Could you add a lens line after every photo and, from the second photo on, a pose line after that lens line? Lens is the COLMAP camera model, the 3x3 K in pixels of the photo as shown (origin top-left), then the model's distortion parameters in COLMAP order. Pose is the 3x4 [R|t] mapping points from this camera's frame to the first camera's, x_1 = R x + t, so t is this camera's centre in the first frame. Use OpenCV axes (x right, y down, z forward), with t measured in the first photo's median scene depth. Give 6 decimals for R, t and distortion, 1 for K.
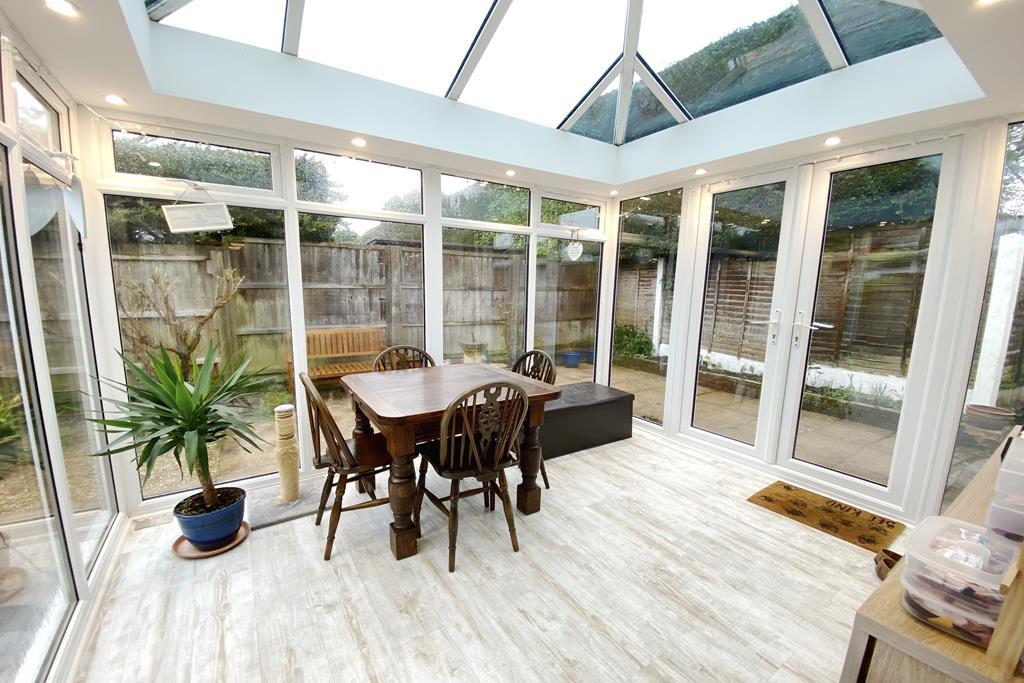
lens RADIAL K [[415.8, 0, 512.0], [0, 415.8, 341.5], [0, 0, 1]] dist [0.076689, -0.046145]
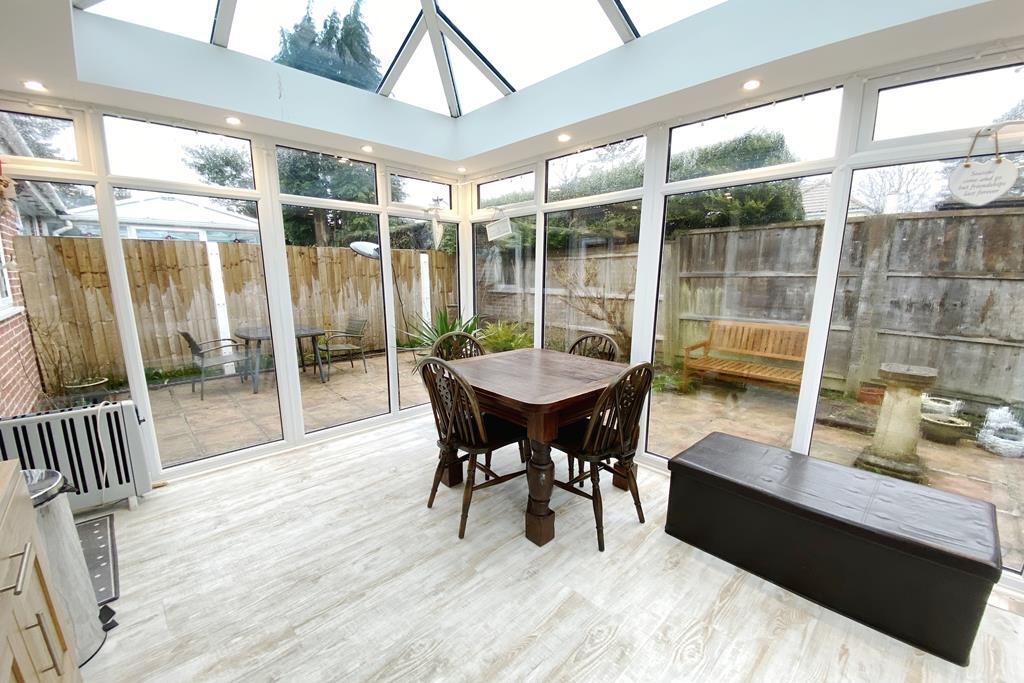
lens RADIAL K [[423.1, 0, 499.3], [0, 423.1, 340.5], [0, 0, 1]] dist [-0.000424, -0.000017]
pose [[0.168259, 0.143929, -0.975179, 0.571126], [-0.135051, 0.983320, 0.121829, -0.048951], [0.976448, 0.111200, 0.184890, 0.543138]]
